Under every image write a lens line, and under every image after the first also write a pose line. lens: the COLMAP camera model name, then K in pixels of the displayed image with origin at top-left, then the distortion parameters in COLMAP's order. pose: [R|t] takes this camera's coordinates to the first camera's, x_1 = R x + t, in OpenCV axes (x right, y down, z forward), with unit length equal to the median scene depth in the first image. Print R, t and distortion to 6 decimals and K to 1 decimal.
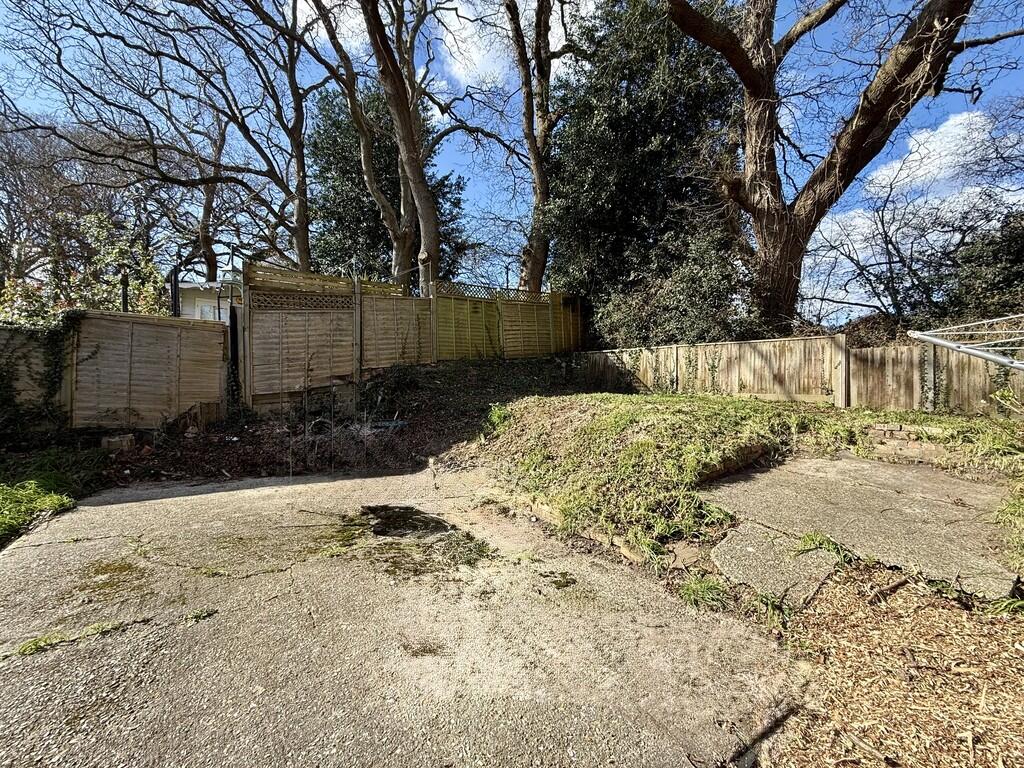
lens RADIAL K [[406.2, 0, 508.0], [0, 406.2, 383.0], [0, 0, 1]] dist [-0.001604, 0.000255]
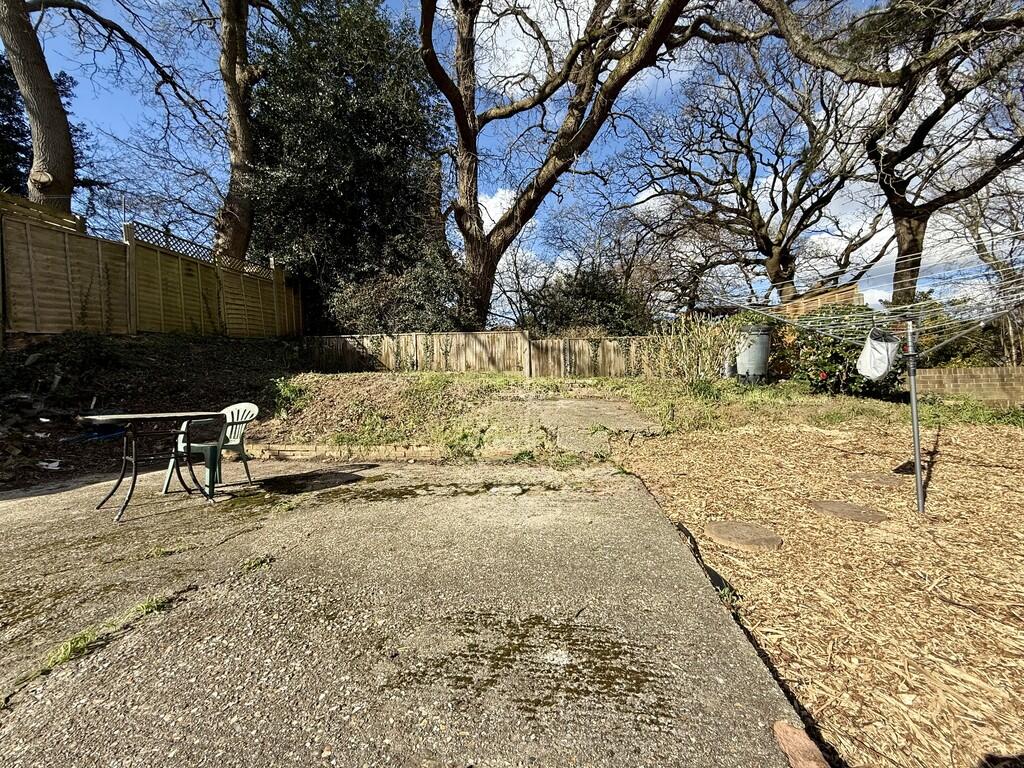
lens RADIAL K [[406.2, 0, 508.0], [0, 406.2, 383.0], [0, 0, 1]] dist [-0.001604, 0.000255]
pose [[0.682336, -0.019074, 0.730790, -0.251667], [0.026083, 0.999658, 0.001738, 0.053330], [-0.730573, 0.017875, 0.682600, 0.011404]]
